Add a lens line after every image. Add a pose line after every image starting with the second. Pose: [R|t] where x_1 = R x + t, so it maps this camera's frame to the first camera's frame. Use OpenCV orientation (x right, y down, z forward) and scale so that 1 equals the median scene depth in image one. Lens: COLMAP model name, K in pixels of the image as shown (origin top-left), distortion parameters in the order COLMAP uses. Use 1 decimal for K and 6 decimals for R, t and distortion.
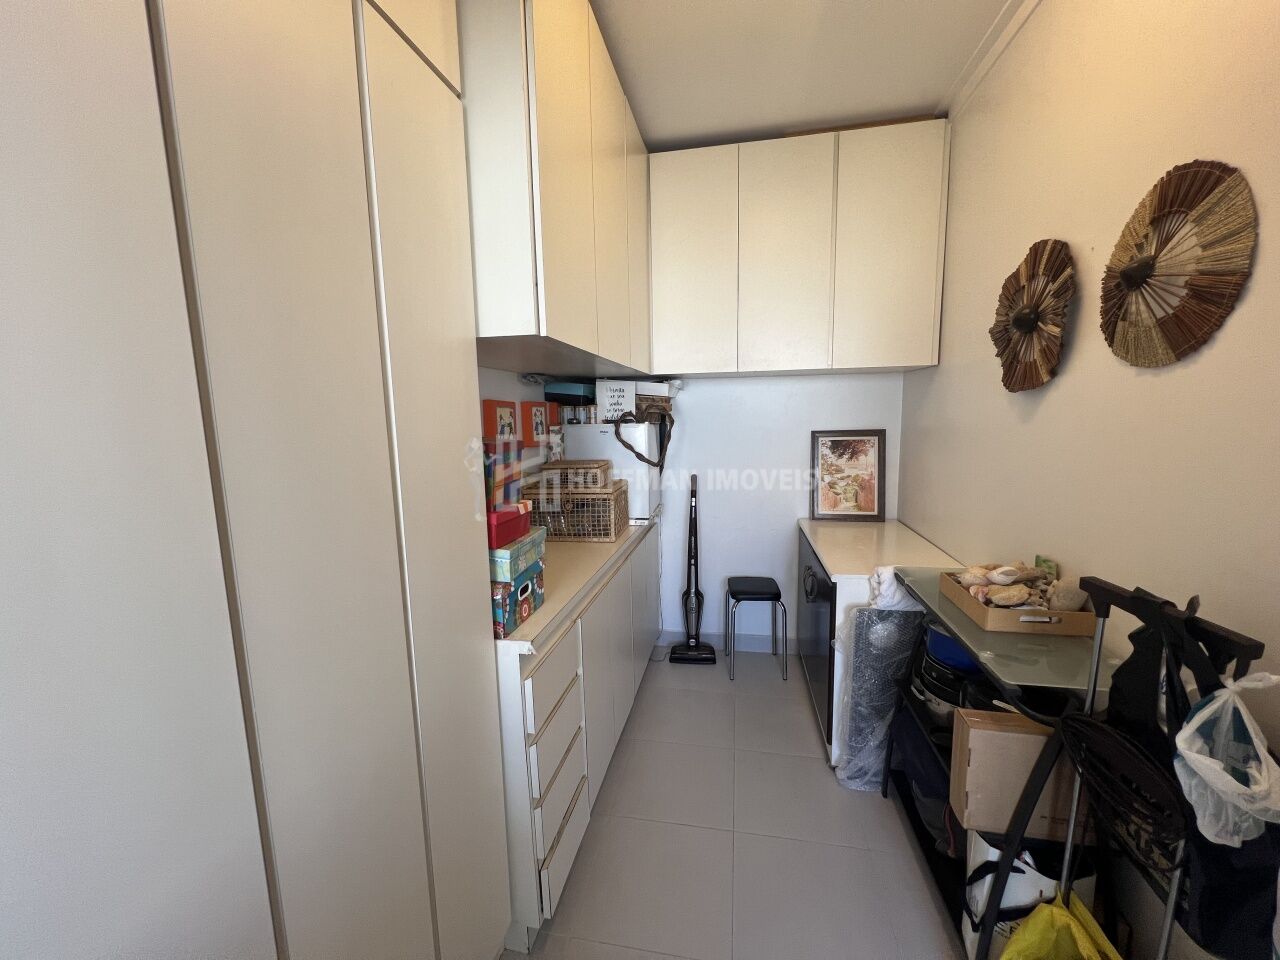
lens RADIAL K [[512.2, 0, 640.0], [0, 512.2, 480.0], [0, 0, 1]] dist [0.001746, 0.000119]
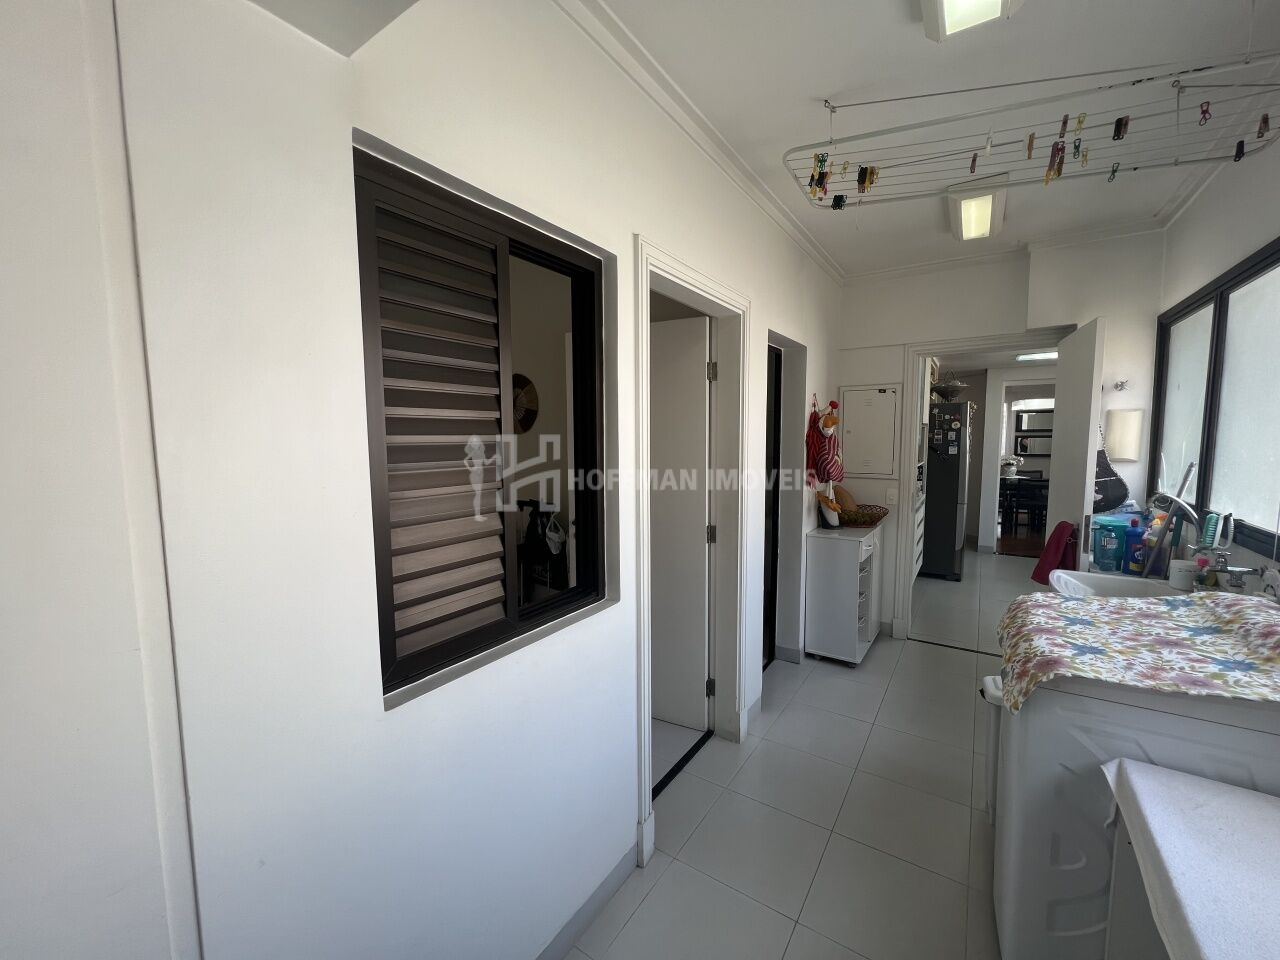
lens RADIAL K [[512.2, 0, 640.0], [0, 512.2, 480.0], [0, 0, 1]] dist [0.001746, 0.000119]
pose [[0.380874, -0.063675, 0.922432, -2.137026], [0.123474, 0.992193, 0.017508, 0.122142], [-0.916345, 0.107228, 0.385763, -1.140284]]
